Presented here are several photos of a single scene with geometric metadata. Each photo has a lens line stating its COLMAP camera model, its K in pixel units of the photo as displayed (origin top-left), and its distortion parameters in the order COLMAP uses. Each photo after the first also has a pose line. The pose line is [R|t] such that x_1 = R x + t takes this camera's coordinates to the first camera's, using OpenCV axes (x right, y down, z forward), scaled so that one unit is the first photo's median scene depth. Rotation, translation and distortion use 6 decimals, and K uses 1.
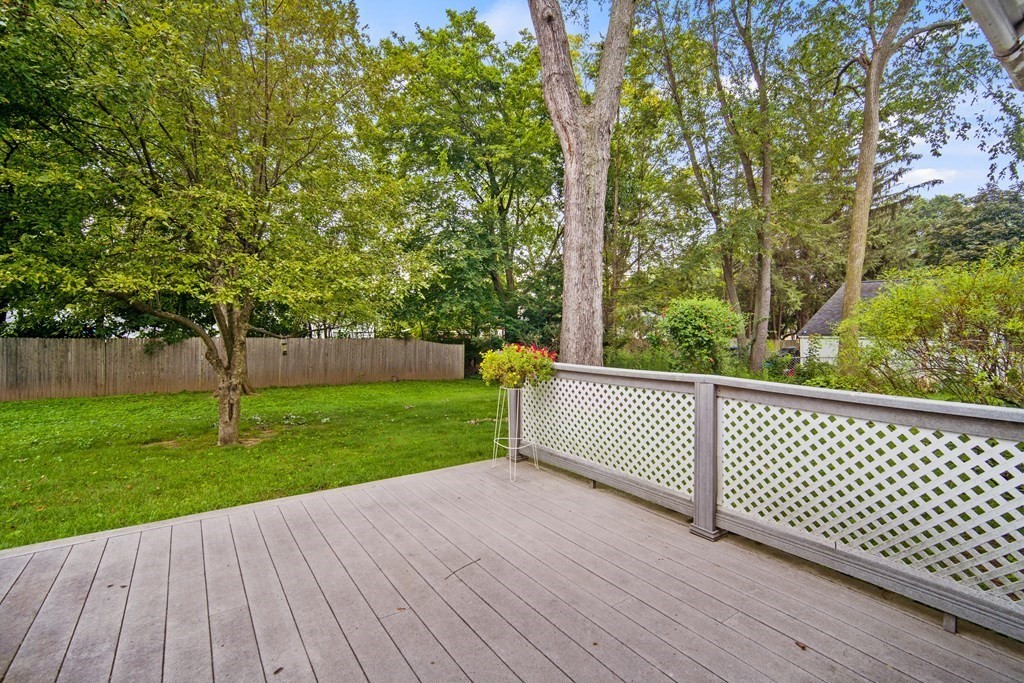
lens RADIAL K [[462.0, 0, 512.7], [0, 462.0, 338.1], [0, 0, 1]] dist [-0.009365, 0.000647]
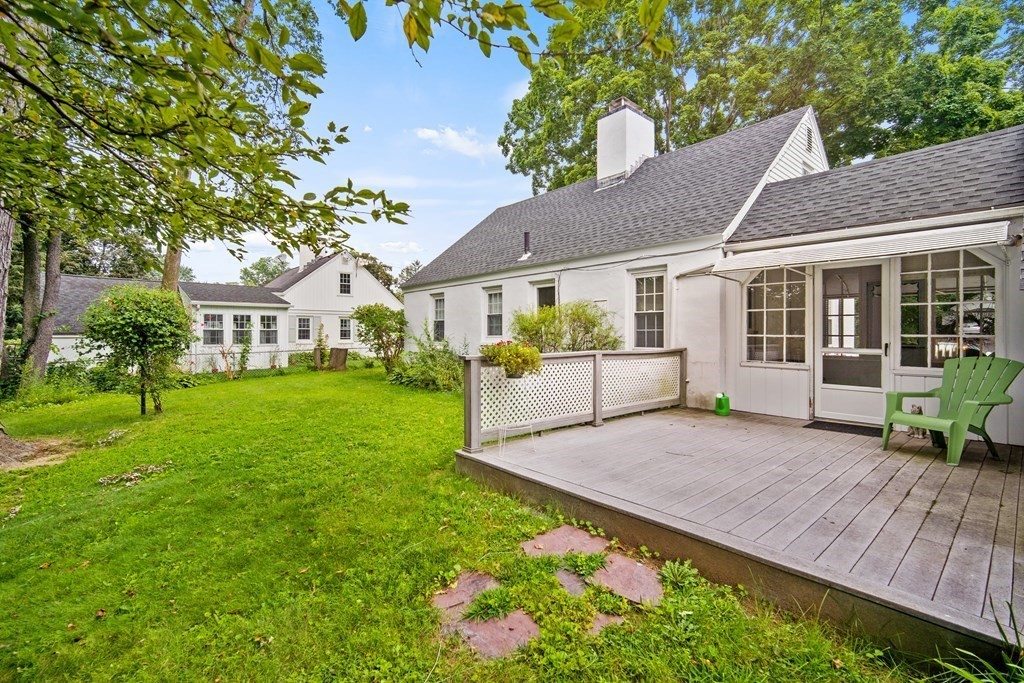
lens RADIAL K [[462.0, 0, 512.7], [0, 462.0, 338.1], [0, 0, 1]] dist [-0.009365, 0.000647]
pose [[-0.117653, -0.014503, 0.992949, -1.393060], [0.007350, 0.999853, 0.015475, -0.012446], [-0.993028, 0.009119, -0.117529, 1.385786]]
